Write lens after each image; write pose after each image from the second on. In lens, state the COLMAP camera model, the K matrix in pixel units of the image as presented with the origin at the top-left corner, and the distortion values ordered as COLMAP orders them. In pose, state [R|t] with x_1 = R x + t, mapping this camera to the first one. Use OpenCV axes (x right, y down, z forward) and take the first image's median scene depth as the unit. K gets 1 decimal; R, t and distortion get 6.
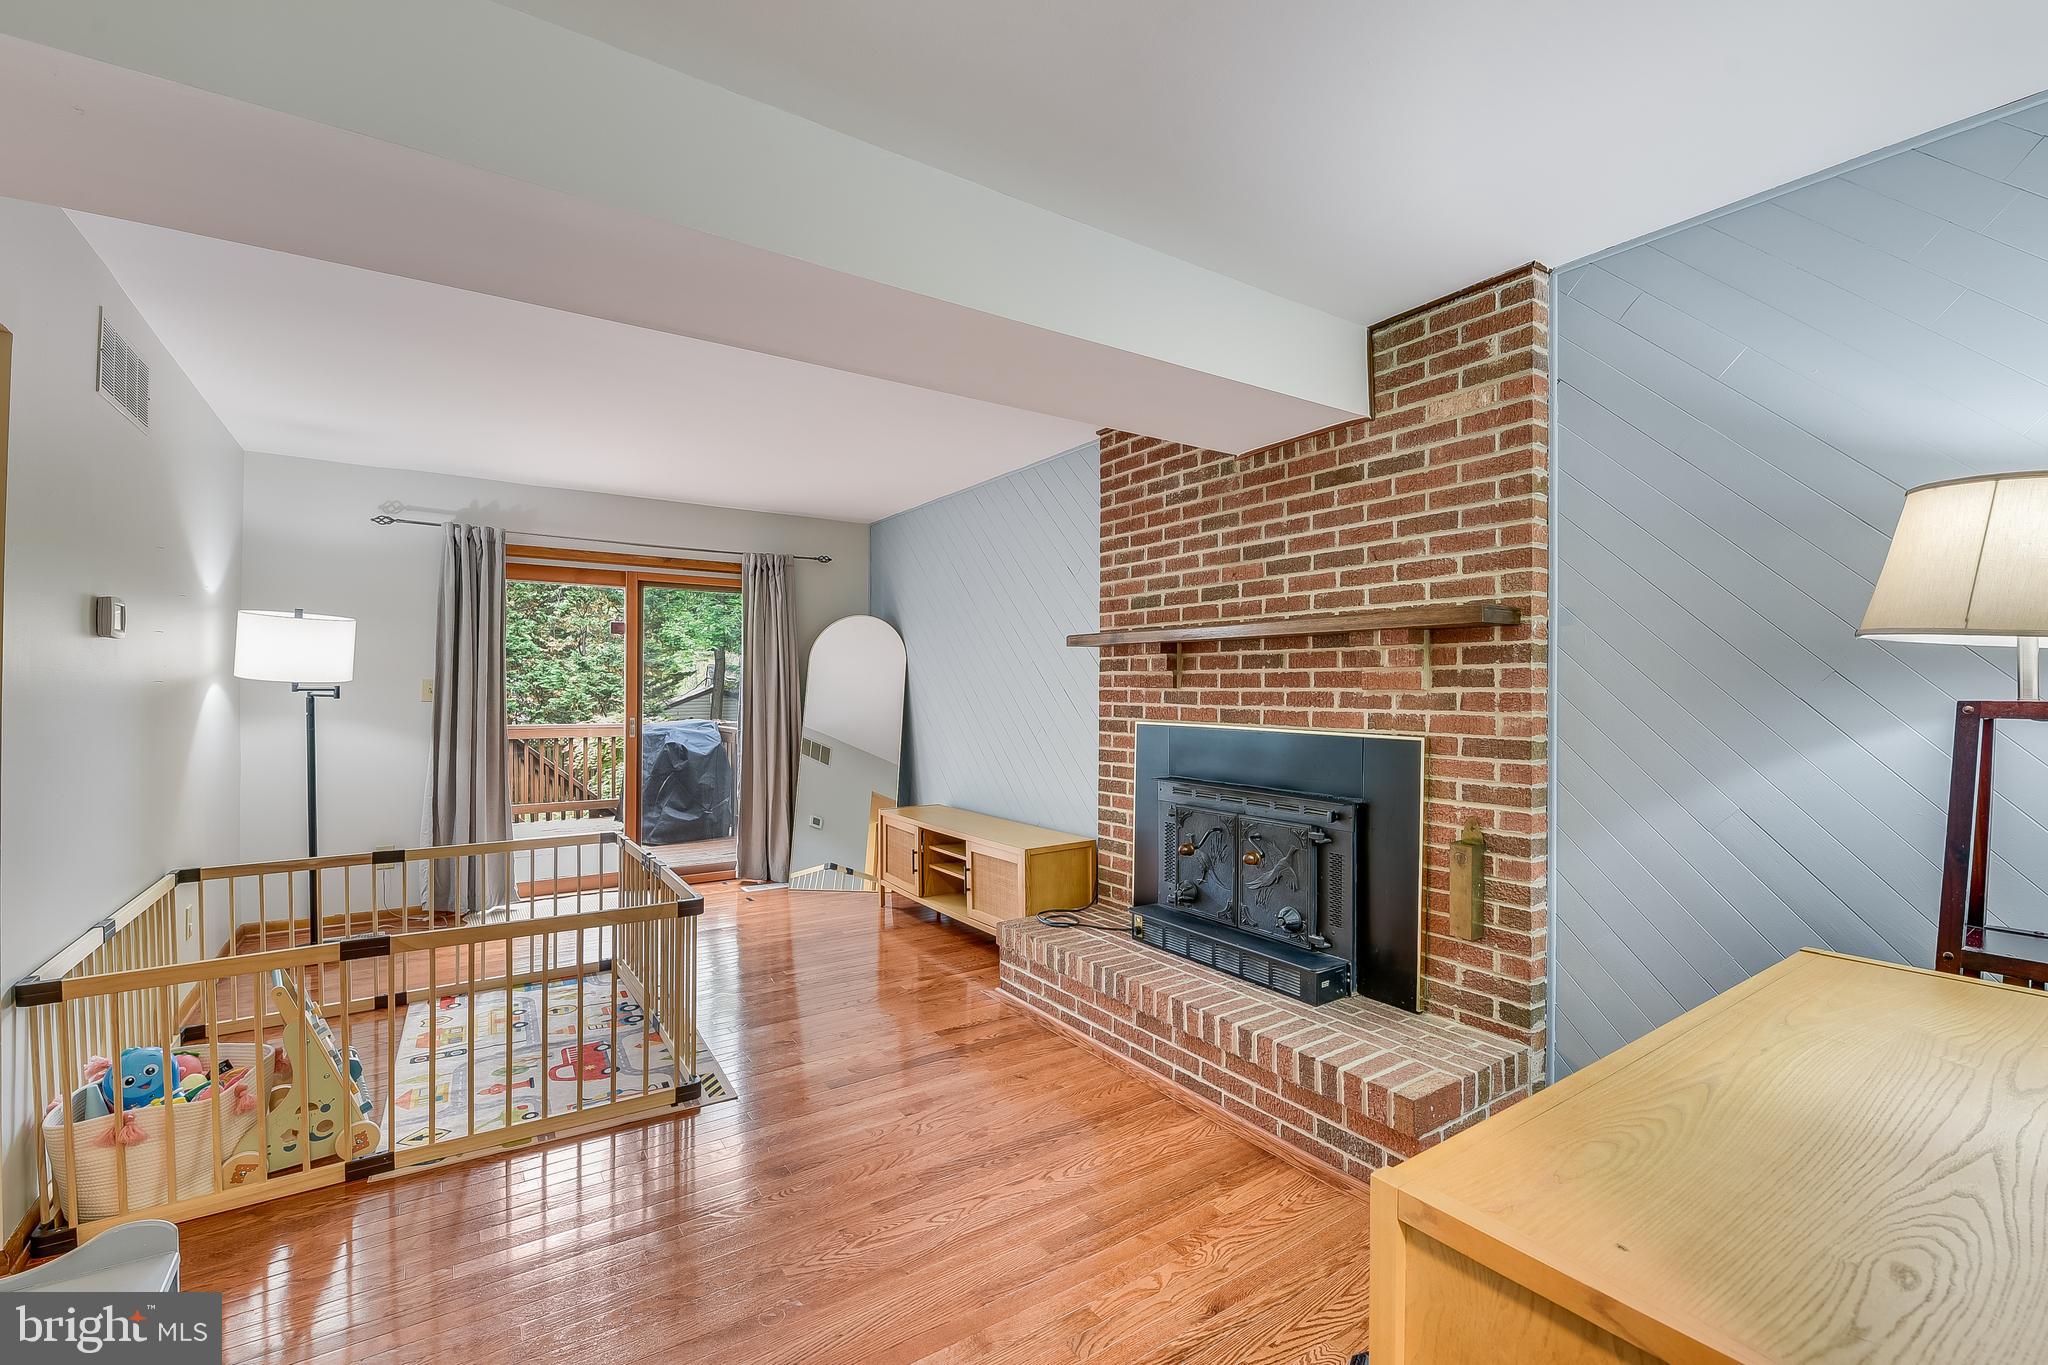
lens RADIAL K [[897.1, 0, 1032.5], [0, 897.1, 695.7], [0, 0, 1]] dist [-0.001791, -0.000312]
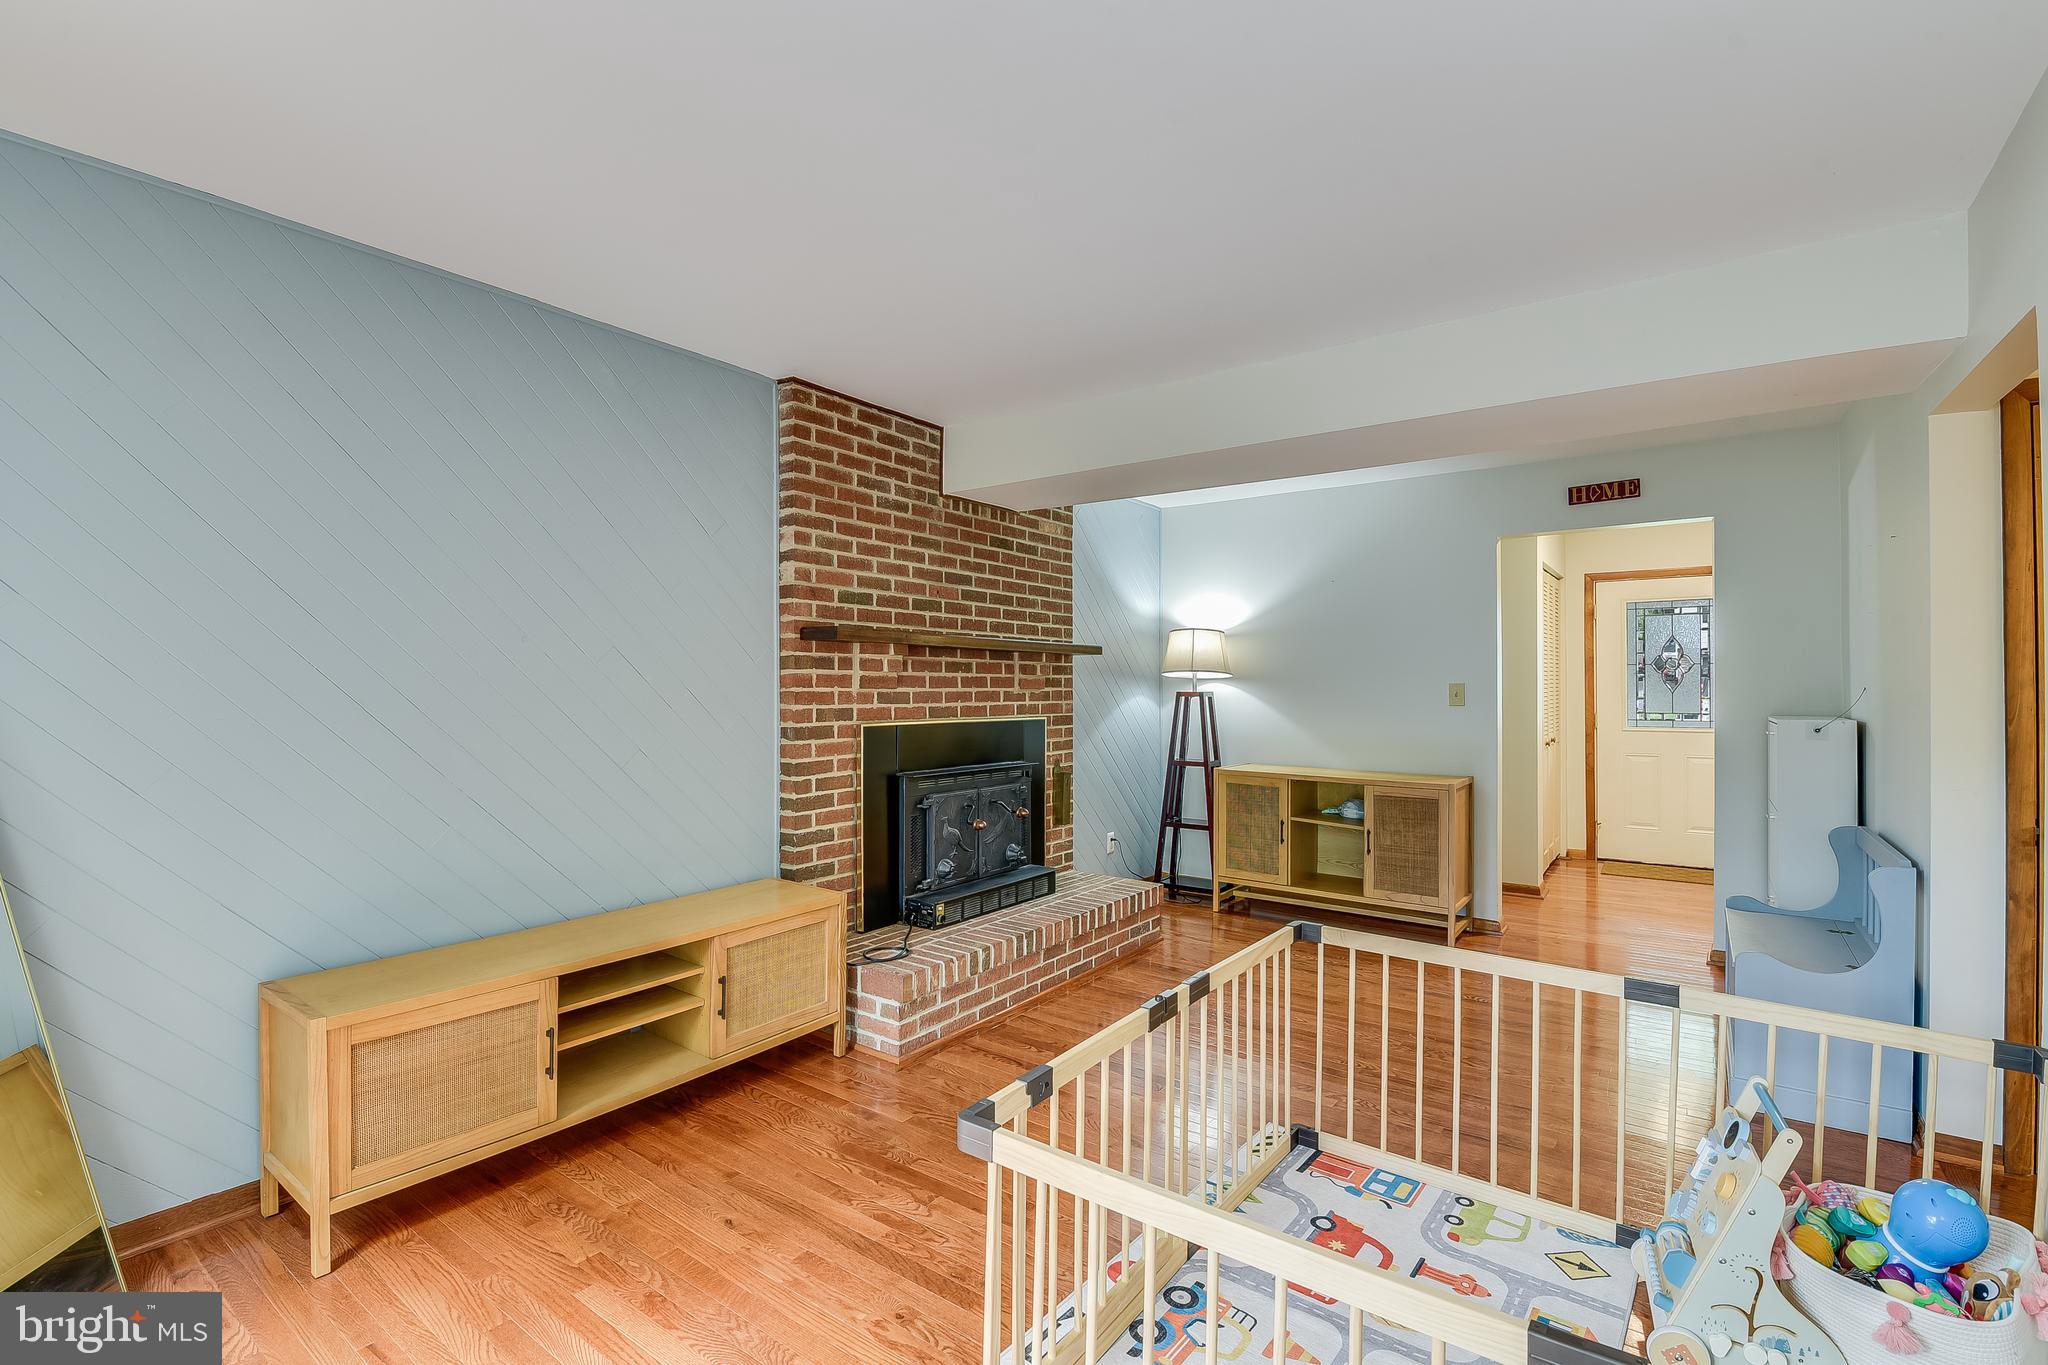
lens RADIAL K [[897.1, 0, 1032.5], [0, 897.1, 695.7], [0, 0, 1]] dist [-0.001791, -0.000312]
pose [[-0.334972, -0.015671, 0.942098, -0.949970], [0.001973, 0.999848, 0.017333, -0.019619], [-0.942226, 0.007665, -0.334890, 1.304285]]
